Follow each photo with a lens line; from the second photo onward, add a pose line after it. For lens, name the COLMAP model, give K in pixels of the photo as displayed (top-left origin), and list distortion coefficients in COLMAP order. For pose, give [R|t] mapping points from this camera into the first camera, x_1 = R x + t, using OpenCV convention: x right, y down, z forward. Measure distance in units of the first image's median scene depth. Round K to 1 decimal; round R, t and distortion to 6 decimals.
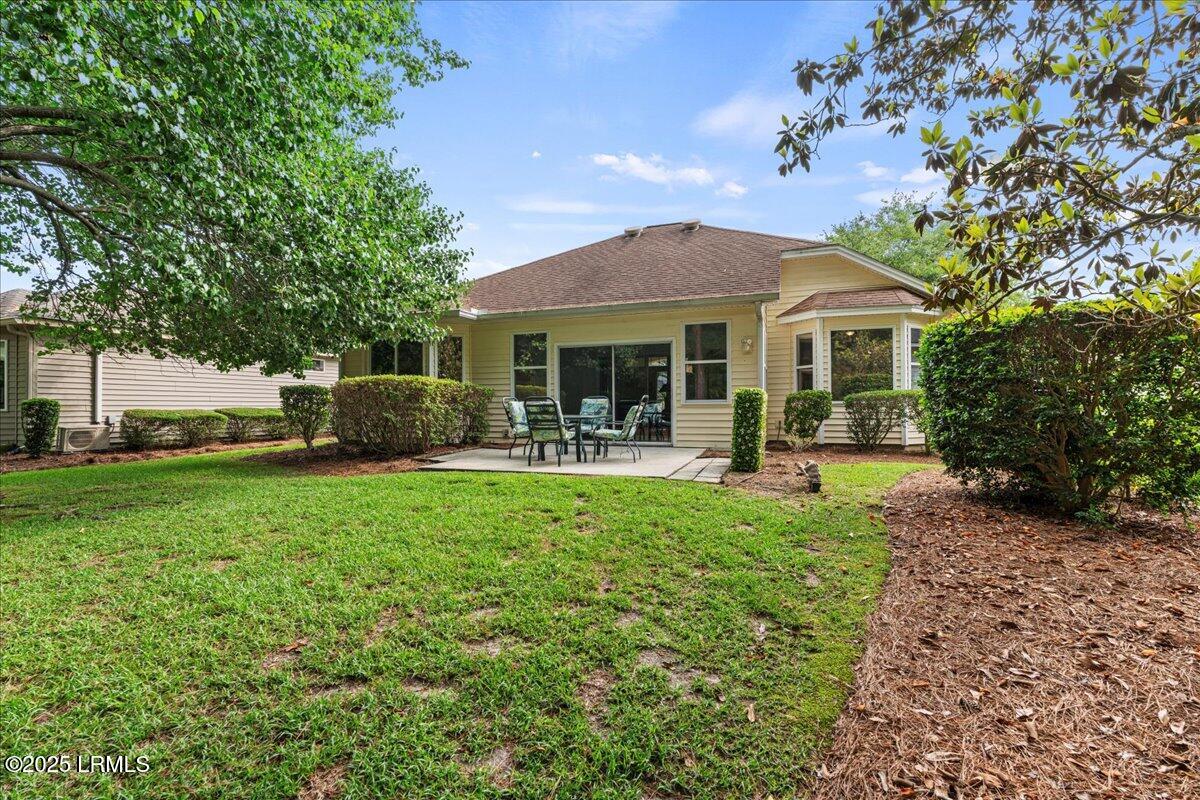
lens RADIAL K [[524.6, 0, 600.6], [0, 524.6, 394.7], [0, 0, 1]] dist [-0.012755, 0.000645]
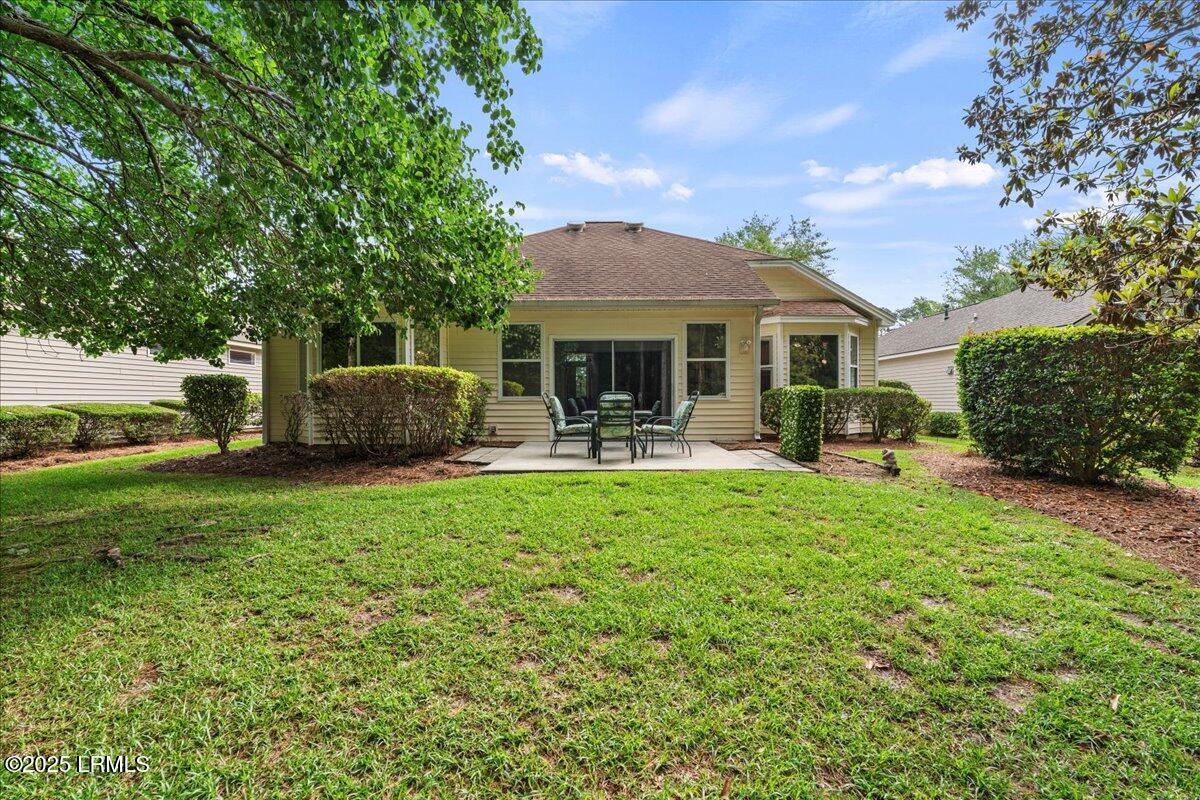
lens RADIAL K [[524.6, 0, 595.4], [0, 524.6, 406.6], [0, 0, 1]] dist [-0.012755, 0.000645]
pose [[0.943828, -0.002123, 0.330430, -0.335144], [-0.008472, 0.999495, 0.030620, 0.000976], [-0.330329, -0.031699, 0.943334, 0.069803]]
